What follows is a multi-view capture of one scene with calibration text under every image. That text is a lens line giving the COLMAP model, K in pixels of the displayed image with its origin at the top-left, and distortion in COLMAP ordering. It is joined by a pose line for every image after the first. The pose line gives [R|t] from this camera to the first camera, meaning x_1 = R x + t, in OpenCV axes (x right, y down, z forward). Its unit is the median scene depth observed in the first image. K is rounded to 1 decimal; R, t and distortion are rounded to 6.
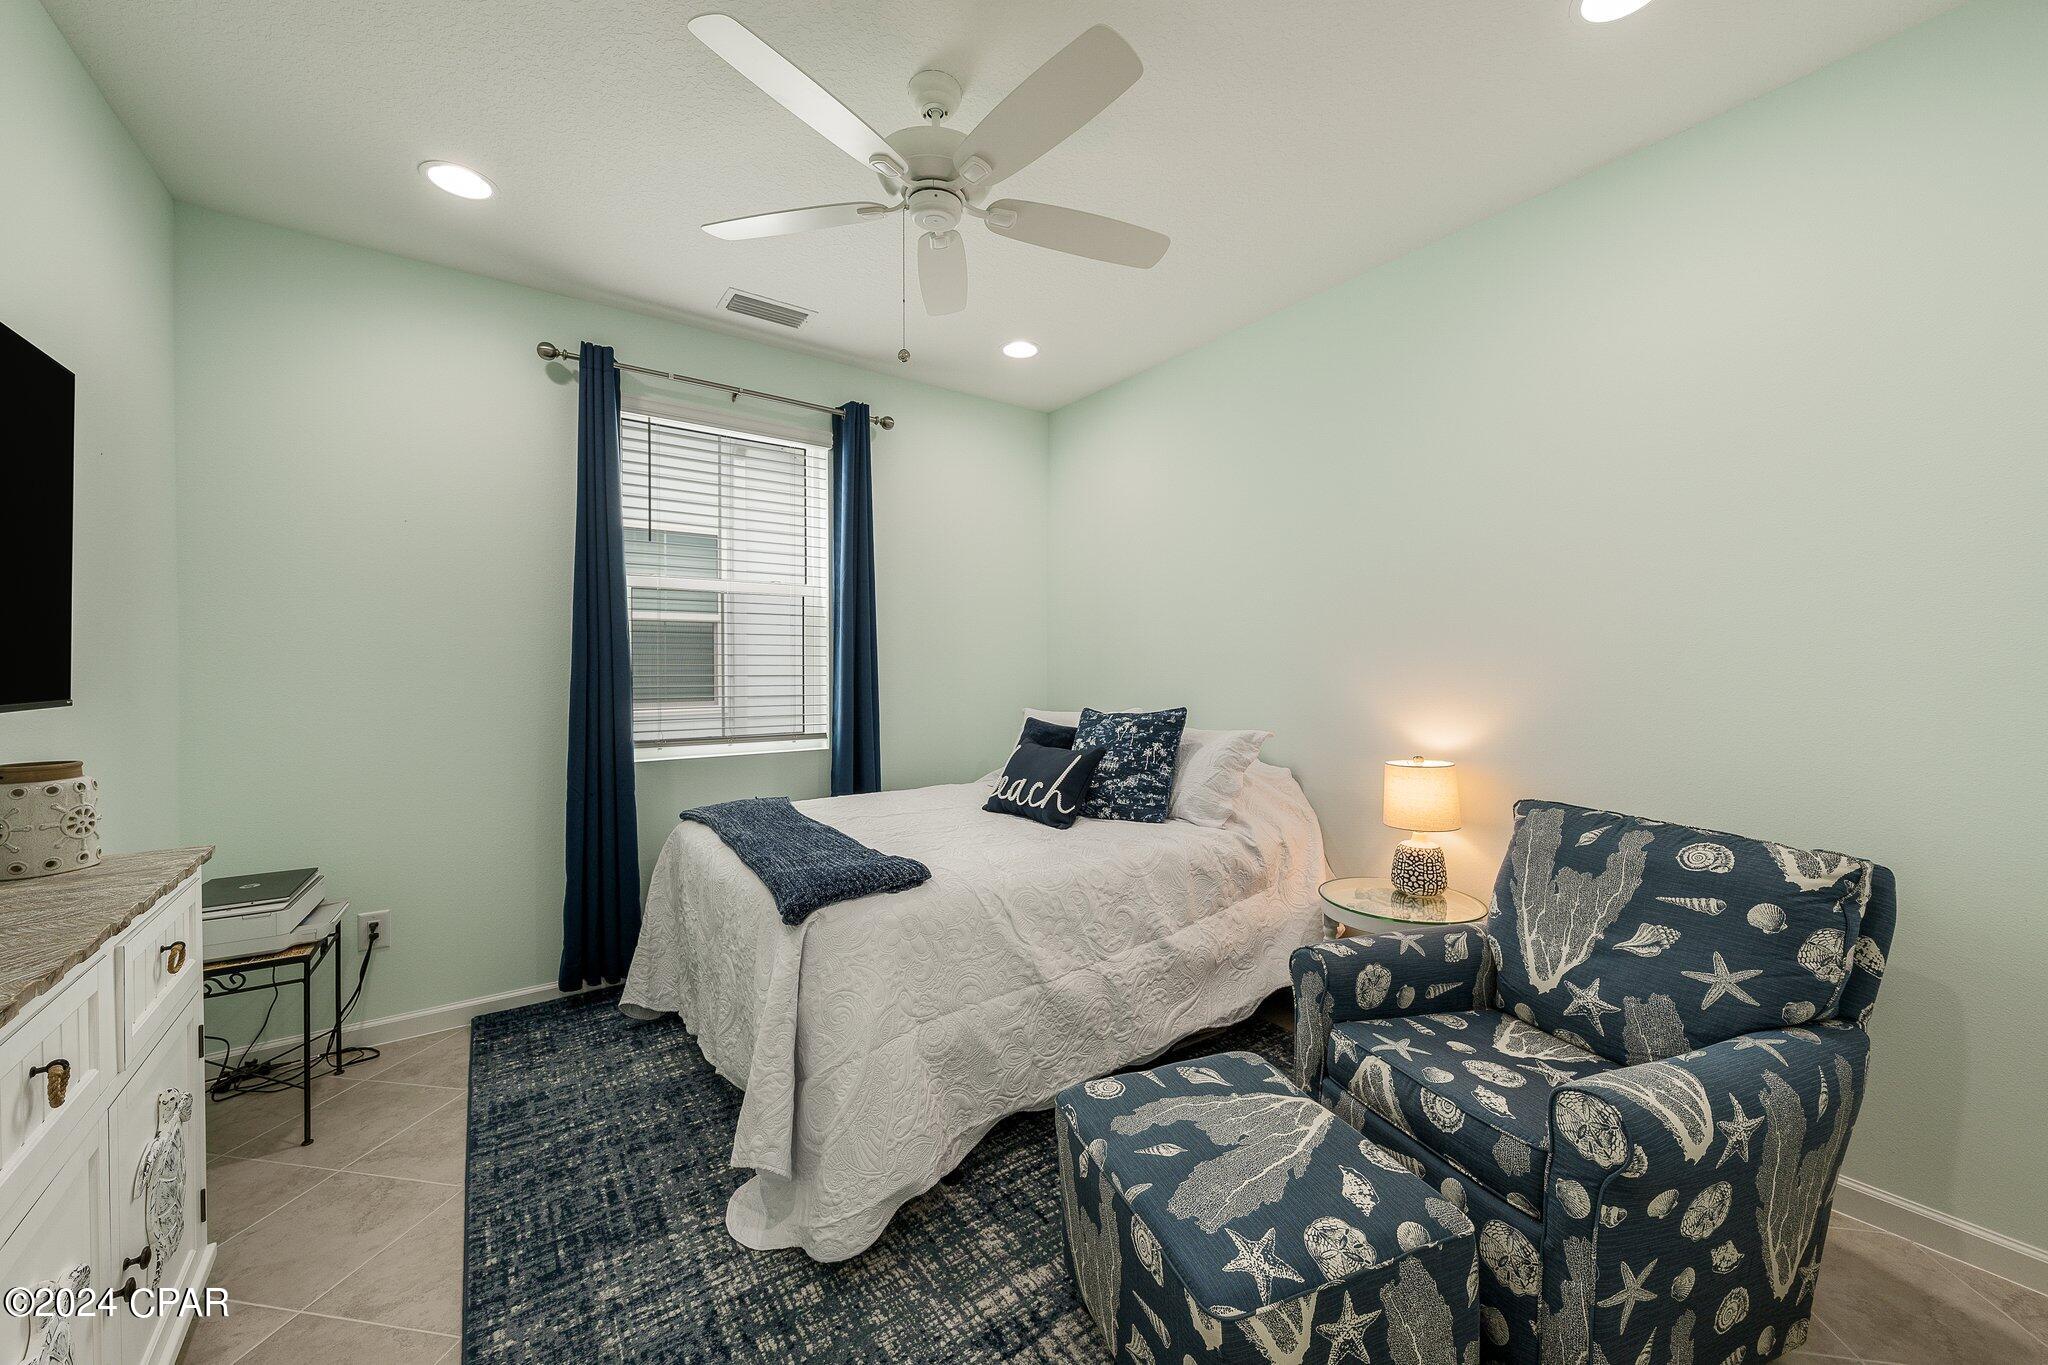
lens RADIAL K [[773.6, 0, 1030.0], [0, 773.6, 677.0], [0, 0, 1]] dist [-0.002123, 0.000066]
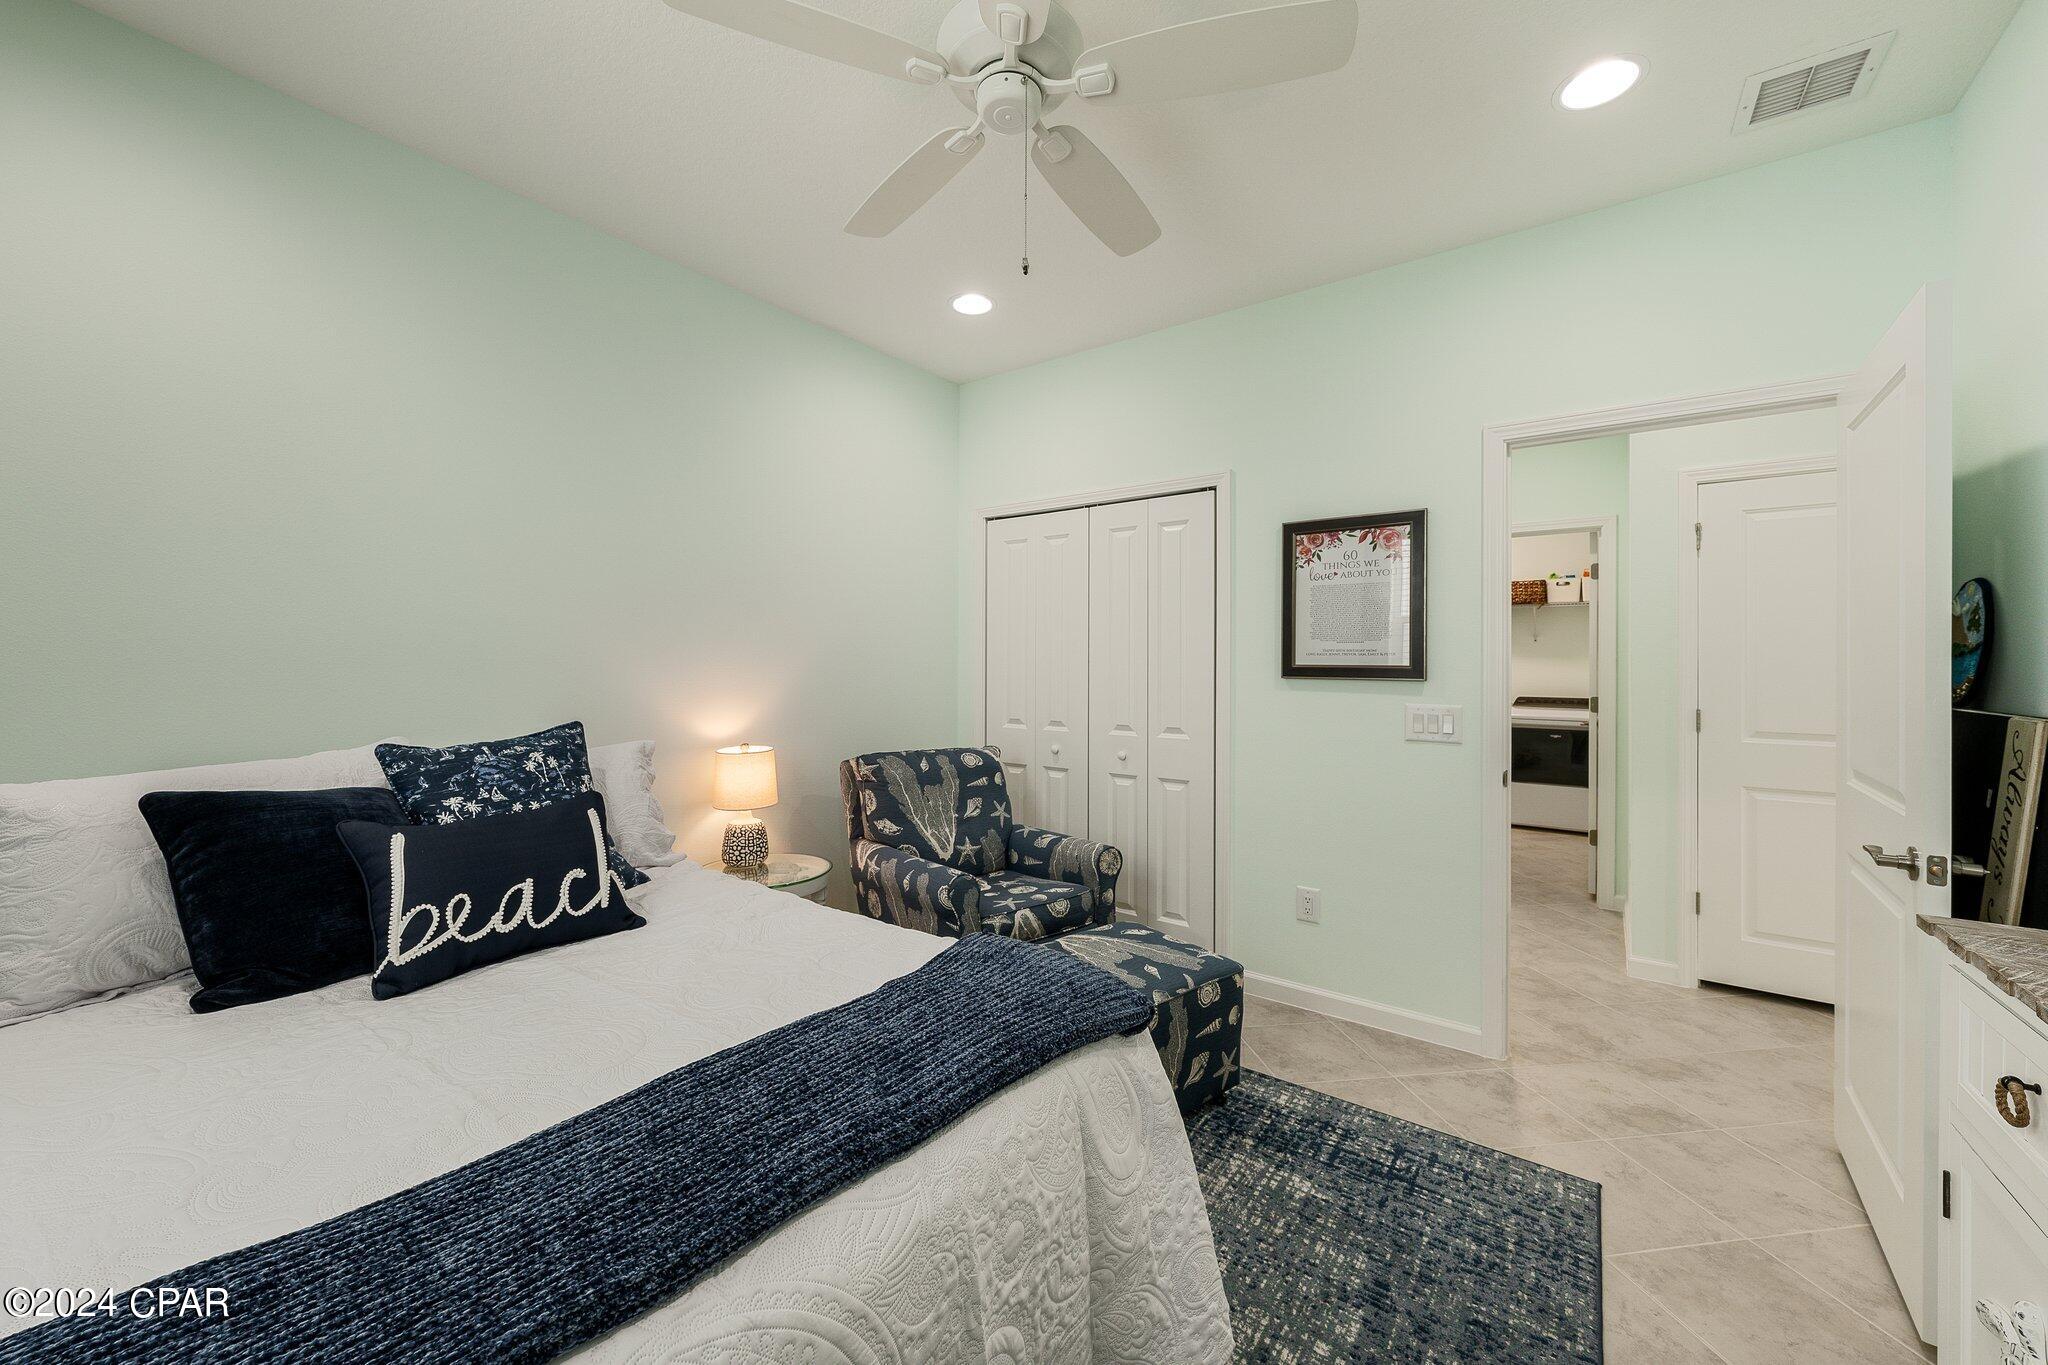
lens RADIAL K [[773.6, 0, 1030.0], [0, 773.6, 677.0], [0, 0, 1]] dist [-0.002123, 0.000066]
pose [[-0.308128, -0.015878, 0.951212, -1.132886], [0.014425, 0.999668, 0.021360, -0.019691], [-0.951236, 0.020302, -0.307796, 1.565550]]
